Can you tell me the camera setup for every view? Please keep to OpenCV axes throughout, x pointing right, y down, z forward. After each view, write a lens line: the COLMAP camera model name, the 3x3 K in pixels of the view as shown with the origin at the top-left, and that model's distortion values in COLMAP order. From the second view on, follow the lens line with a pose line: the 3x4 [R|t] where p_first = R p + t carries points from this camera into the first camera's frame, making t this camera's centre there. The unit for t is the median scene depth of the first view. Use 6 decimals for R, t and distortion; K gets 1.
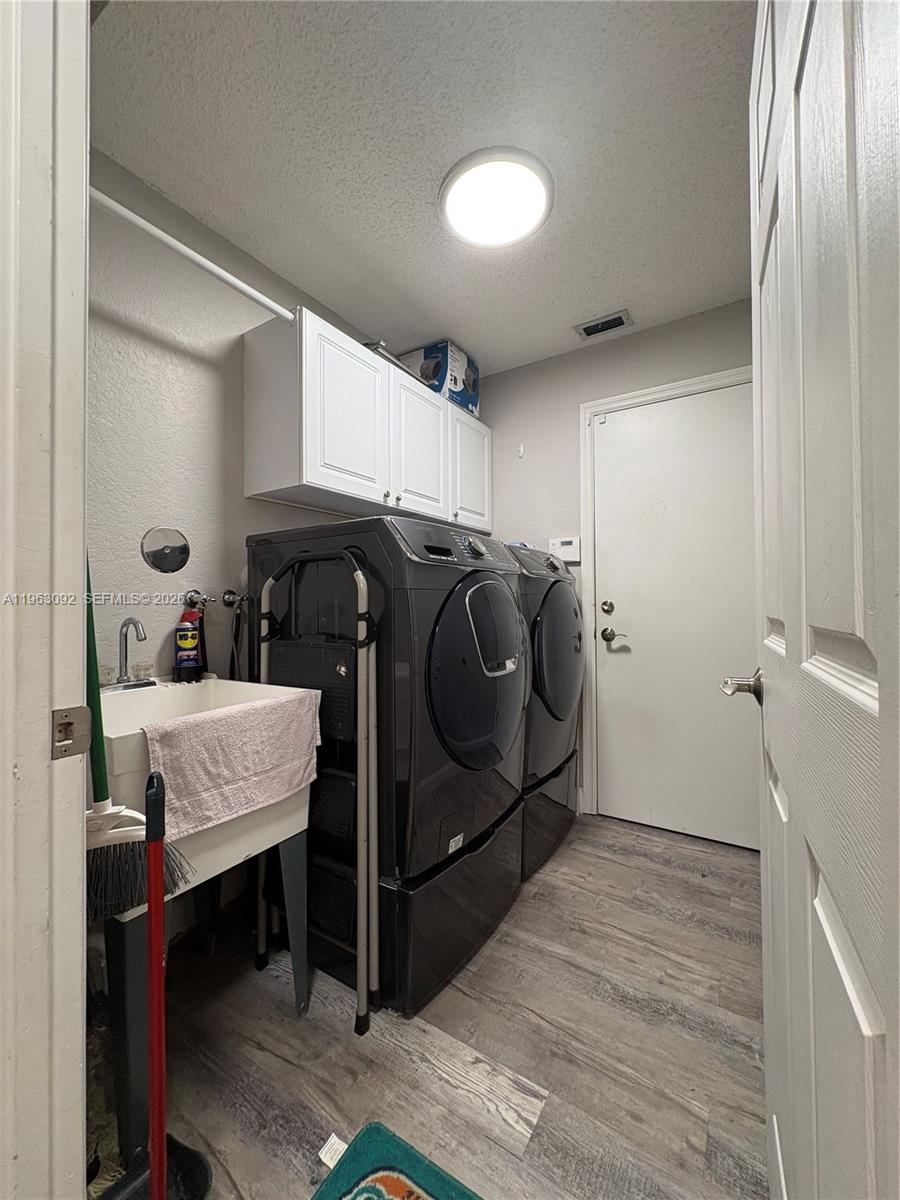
lens RADIAL K [[443.0, 0, 448.7], [0, 443.0, 600.9], [0, 0, 1]] dist [-0.001153, 0.000241]
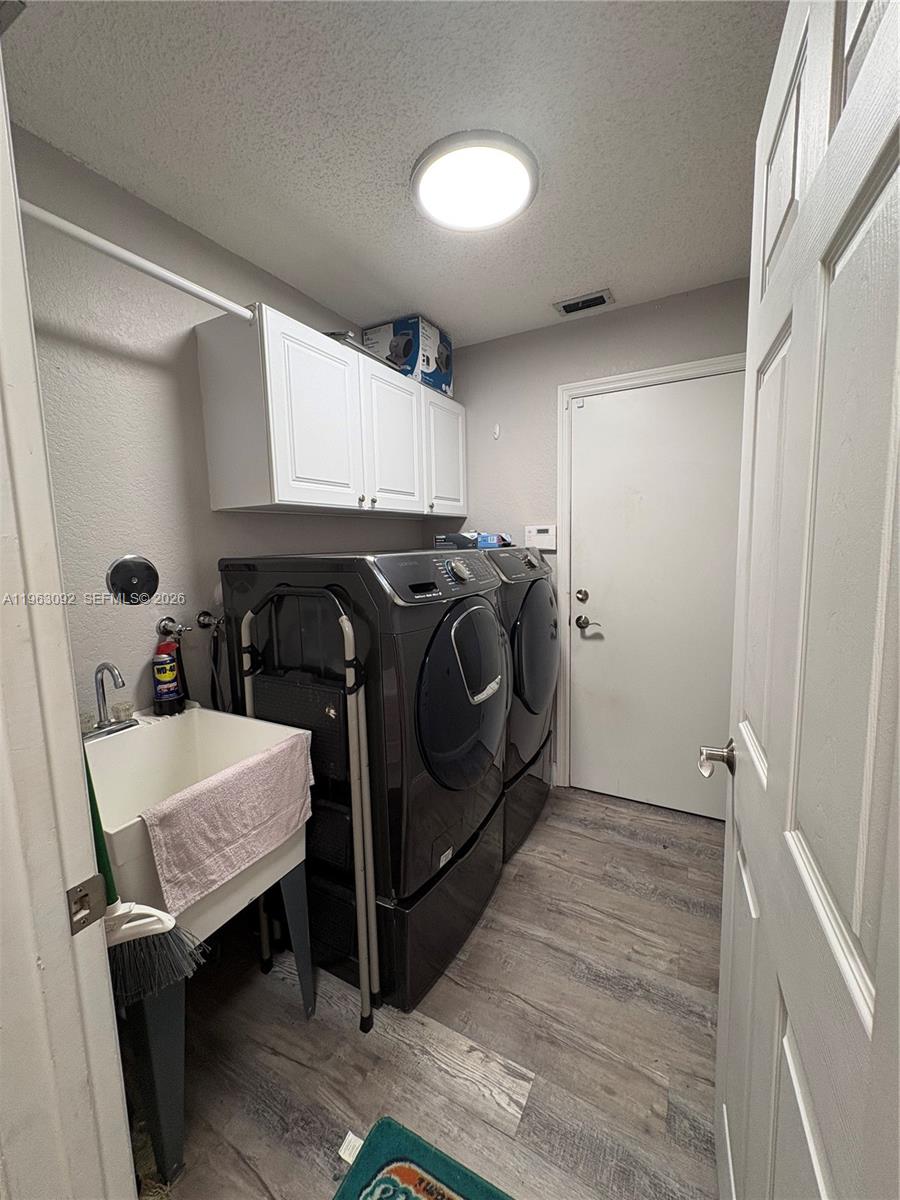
lens RADIAL K [[443.9, 0, 444.4], [0, 443.9, 593.4], [0, 0, 1]] dist [-0.000019, -0.000176]
pose [[0.997816, -0.026703, 0.060422, -0.033219], [0.019315, 0.992620, 0.119716, -0.201094], [-0.063172, -0.118288, 0.990968, 0.012545]]
